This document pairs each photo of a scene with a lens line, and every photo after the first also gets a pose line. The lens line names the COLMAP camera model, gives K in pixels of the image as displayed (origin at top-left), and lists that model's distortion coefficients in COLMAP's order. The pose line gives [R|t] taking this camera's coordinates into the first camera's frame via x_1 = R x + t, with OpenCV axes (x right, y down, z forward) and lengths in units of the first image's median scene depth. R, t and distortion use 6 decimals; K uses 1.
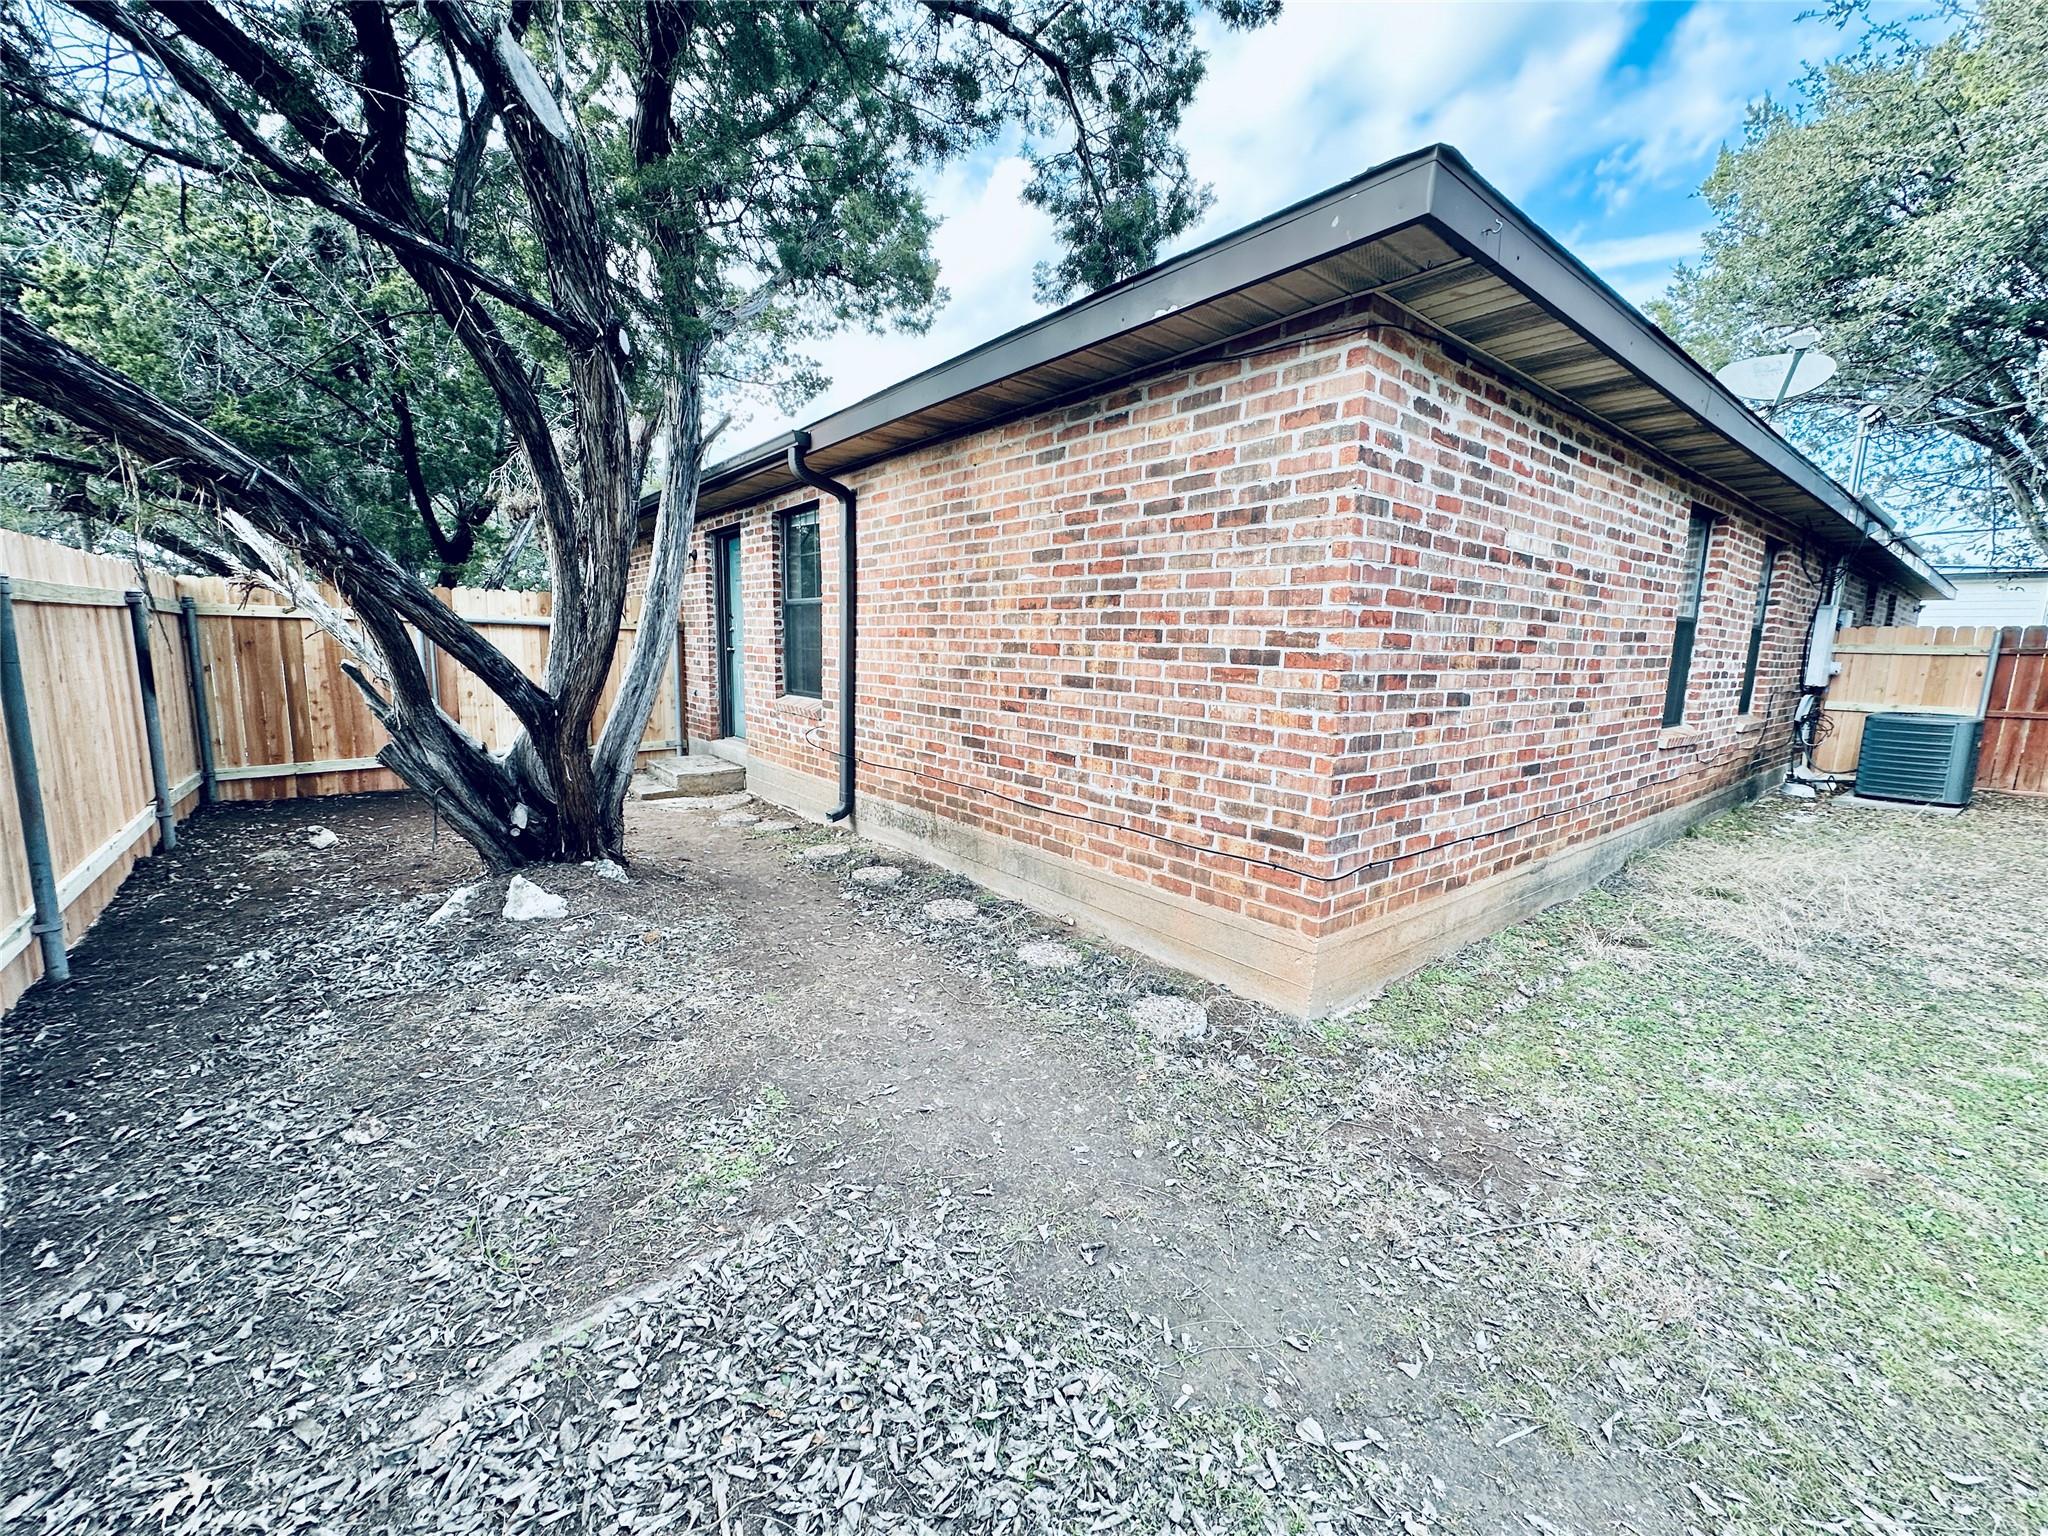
lens RADIAL K [[815.9, 0, 1022.3], [0, 815.9, 767.0], [0, 0, 1]] dist [-0.002439, 0.000608]
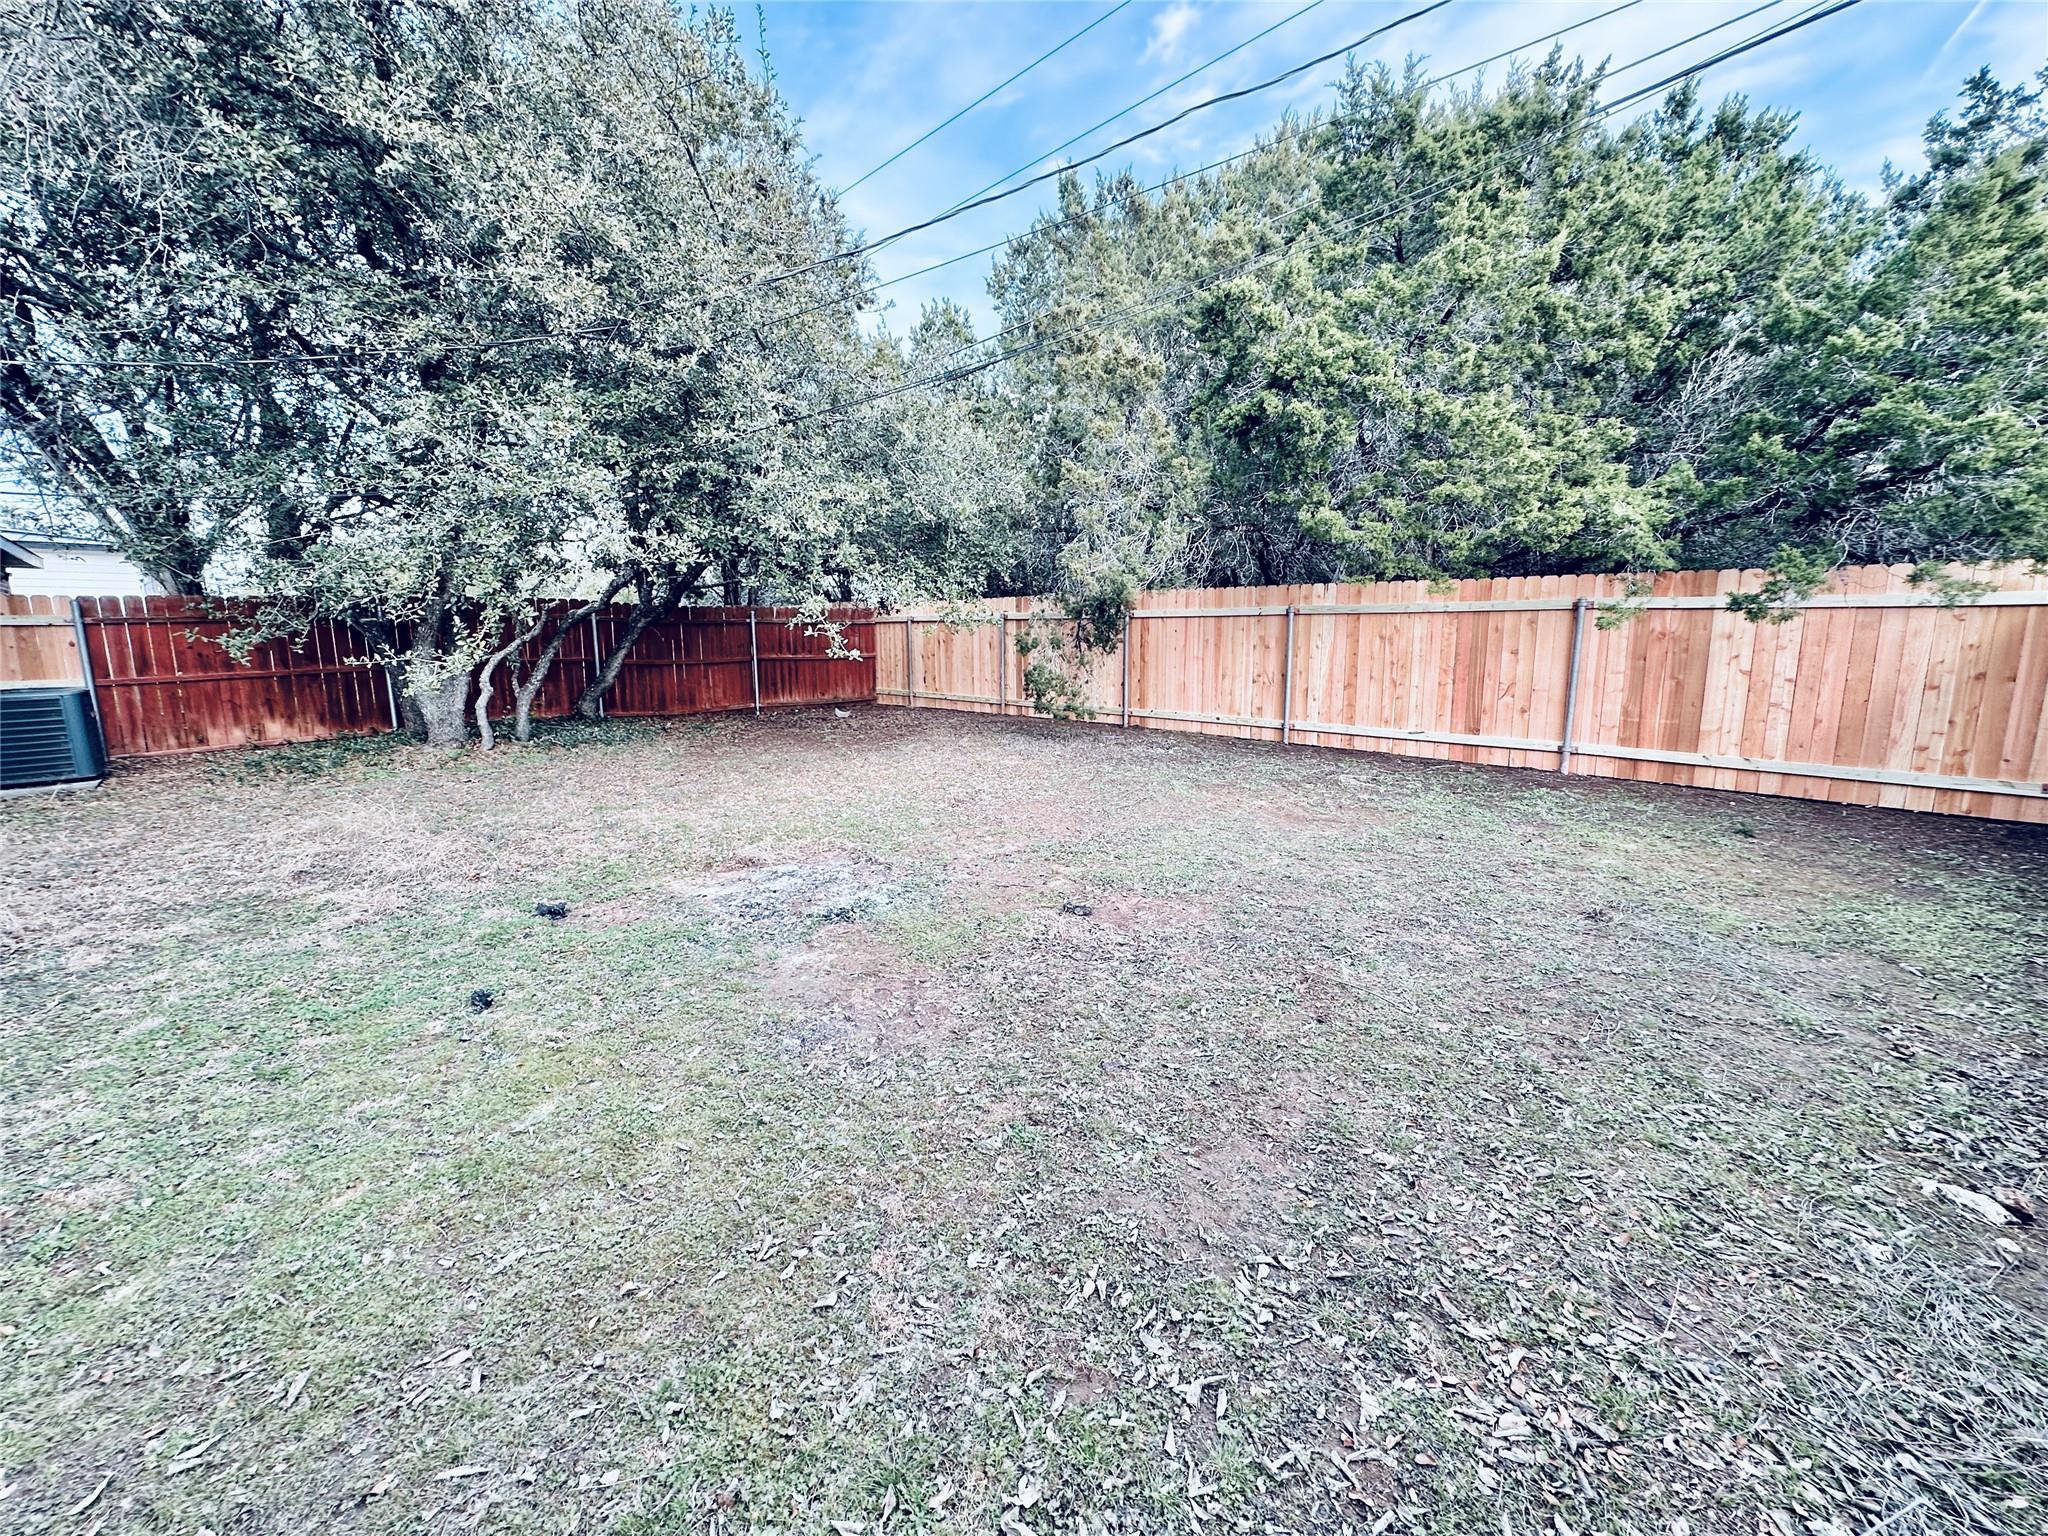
lens RADIAL K [[815.9, 0, 1022.3], [0, 815.9, 767.0], [0, 0, 1]] dist [-0.002439, 0.000608]
pose [[-0.119756, -0.187341, 0.974968, 0.106814], [0.154325, 0.966585, 0.204686, 0.013838], [-0.980736, 0.174975, -0.086843, -0.046154]]
